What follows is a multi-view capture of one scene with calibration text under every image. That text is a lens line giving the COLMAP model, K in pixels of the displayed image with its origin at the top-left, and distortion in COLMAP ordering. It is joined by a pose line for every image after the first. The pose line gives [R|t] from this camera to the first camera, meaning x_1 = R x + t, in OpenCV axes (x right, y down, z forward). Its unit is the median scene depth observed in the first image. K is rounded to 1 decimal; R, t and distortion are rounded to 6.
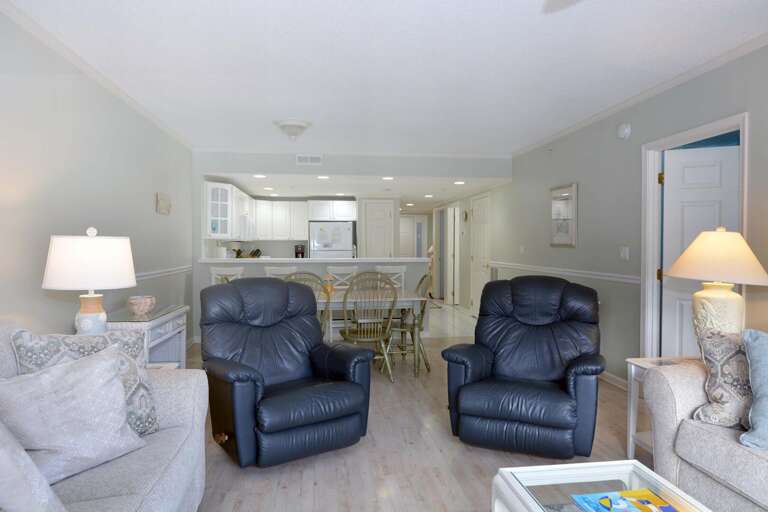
lens RADIAL K [[506.6, 0, 384.0], [0, 506.6, 256.0], [0, 0, 1]] dist [-0.006319, -0.001220]
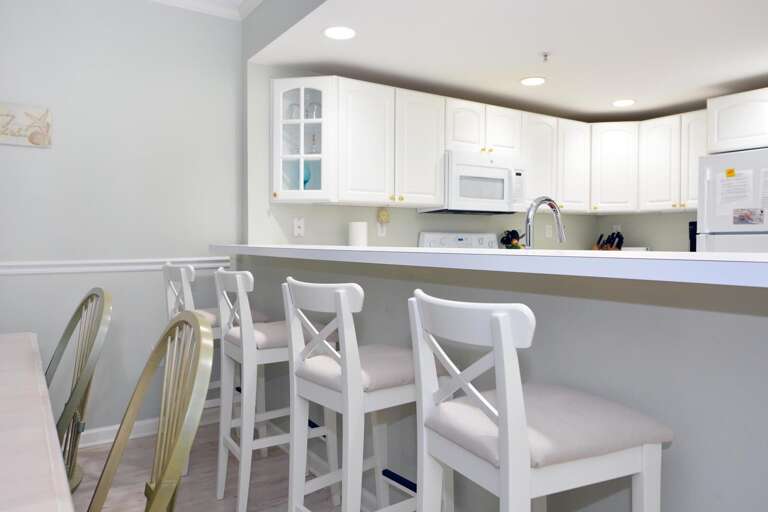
lens RADIAL K [[550.8, 0, 384.0], [0, 550.8, 256.0], [0, 0, 1]] dist [-0.001144, -0.001266]
pose [[0.447424, 0.048859, -0.892986, 0.104696], [-0.030023, 0.998764, 0.039604, -0.005743], [0.893818, 0.009091, 0.448338, 0.616251]]
